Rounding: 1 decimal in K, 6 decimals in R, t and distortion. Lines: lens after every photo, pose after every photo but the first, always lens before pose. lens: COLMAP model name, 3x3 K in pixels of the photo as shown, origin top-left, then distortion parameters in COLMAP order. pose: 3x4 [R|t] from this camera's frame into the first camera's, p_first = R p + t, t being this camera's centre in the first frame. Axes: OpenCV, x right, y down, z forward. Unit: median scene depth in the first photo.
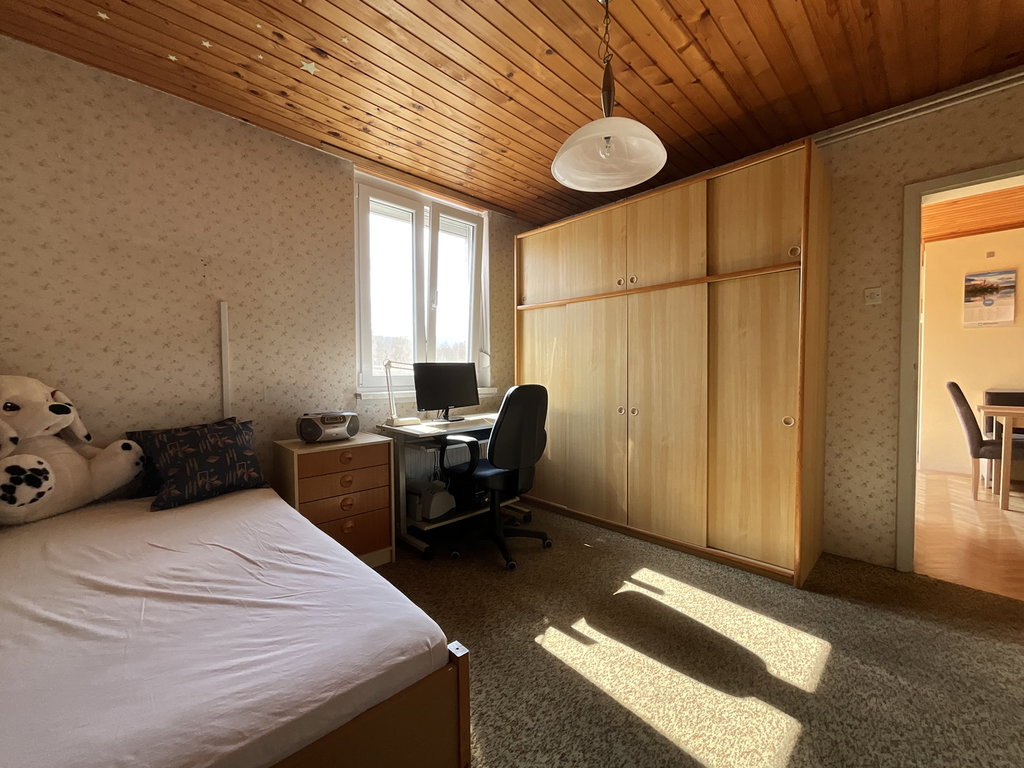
lens RADIAL K [[414.6, 0, 514.7], [0, 414.6, 381.8], [0, 0, 1]] dist [-0.004352, -0.000128]
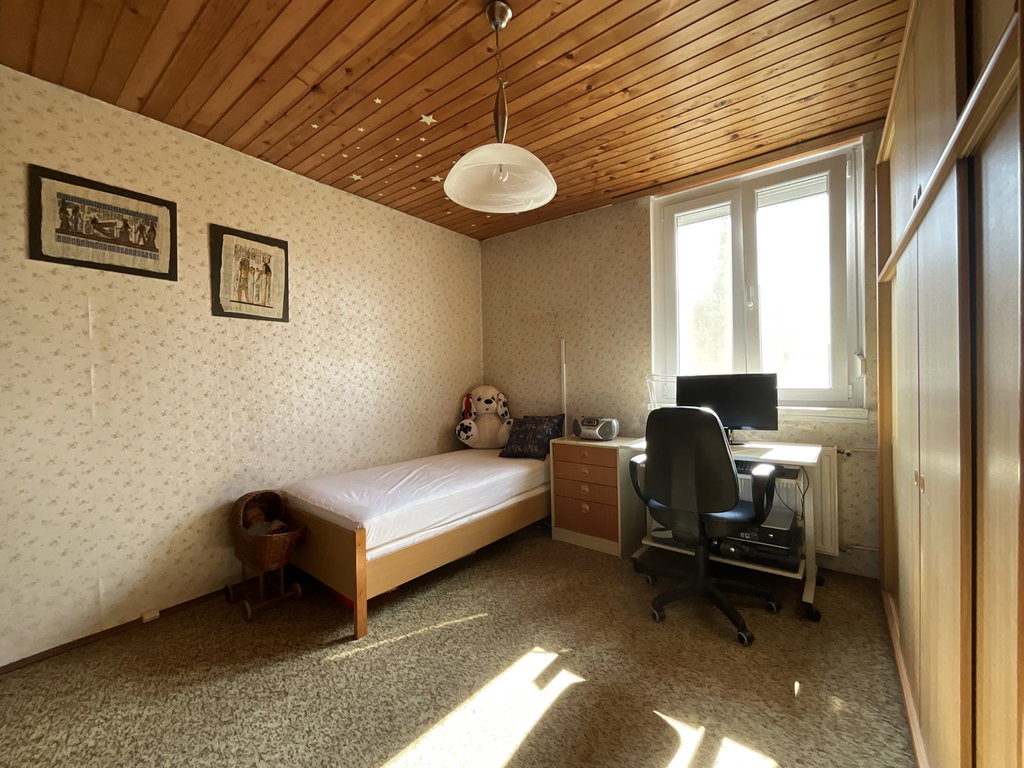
lens RADIAL K [[414.6, 0, 507.4], [0, 414.6, 382.6], [0, 0, 1]] dist [-0.004352, -0.000128]
pose [[0.130142, 0.016581, -0.991357, 0.894013], [-0.011936, 0.999814, 0.015156, -0.054819], [0.991423, 0.009860, 0.130316, 0.652747]]
